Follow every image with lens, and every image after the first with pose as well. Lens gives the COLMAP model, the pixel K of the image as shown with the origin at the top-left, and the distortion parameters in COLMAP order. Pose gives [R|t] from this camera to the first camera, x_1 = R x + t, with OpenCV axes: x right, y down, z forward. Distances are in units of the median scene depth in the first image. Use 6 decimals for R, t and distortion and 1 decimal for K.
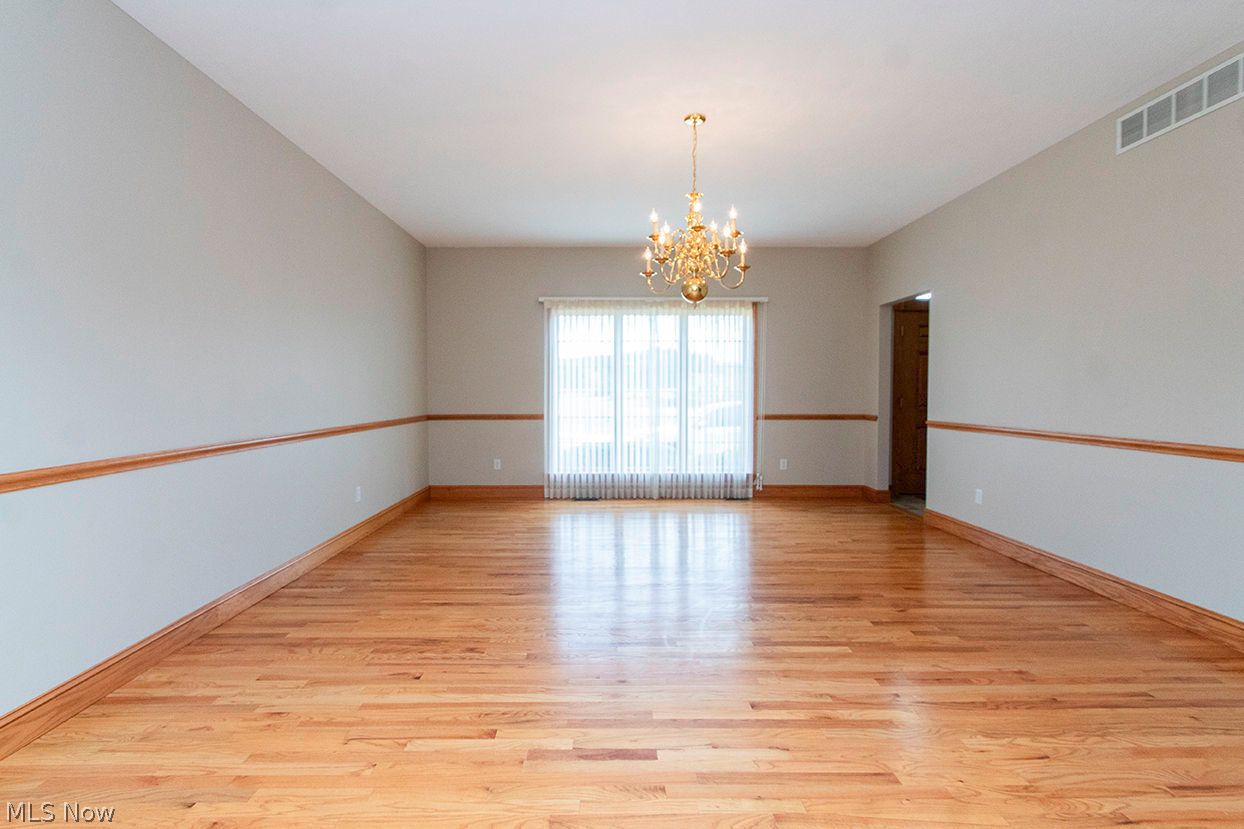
lens RADIAL K [[576.8, 0, 614.3], [0, 576.8, 414.6], [0, 0, 1]] dist [0.002789, -0.000027]
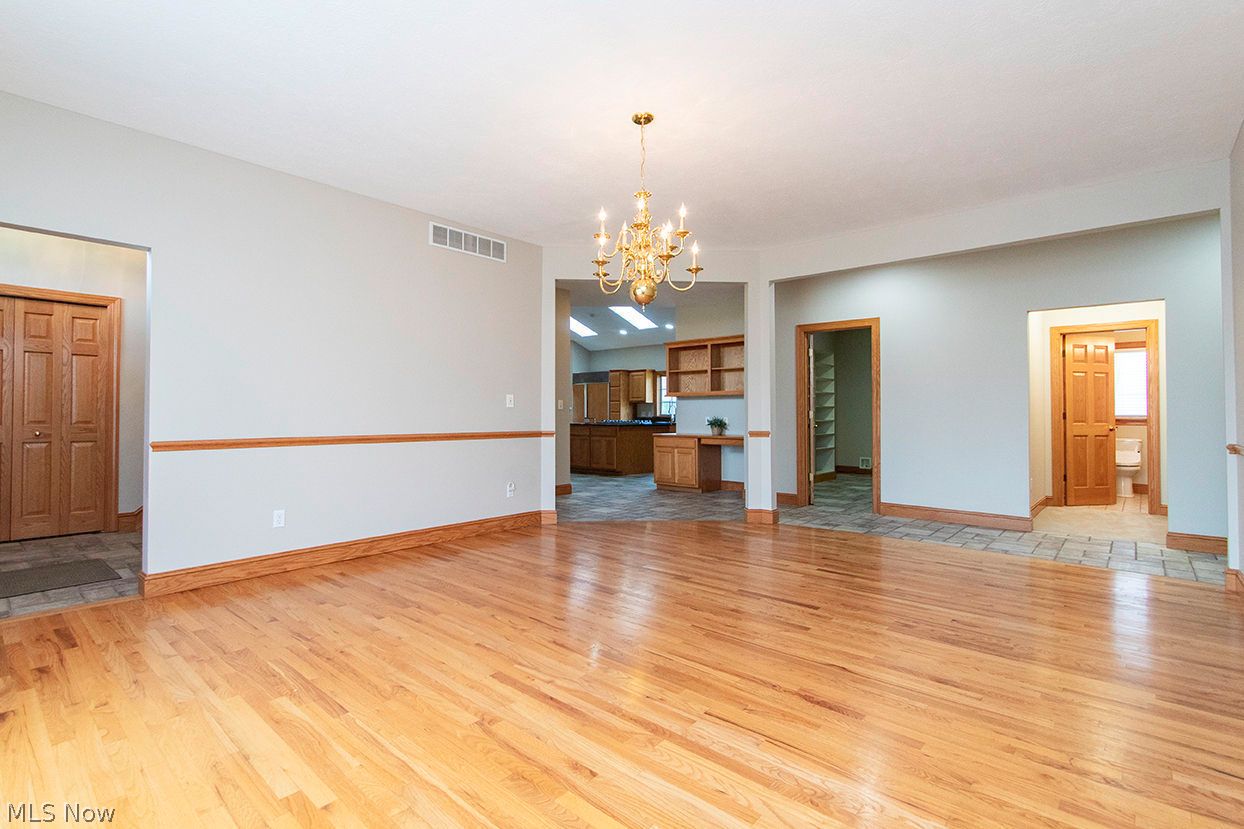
lens RADIAL K [[576.8, 0, 612.3], [0, 576.8, 408.1], [0, 0, 1]] dist [0.002789, -0.000027]
pose [[-0.737690, 0.008919, 0.675080, -0.560234], [0.027357, 0.999486, 0.016688, -0.046730], [-0.674585, 0.030779, -0.737555, 2.101160]]
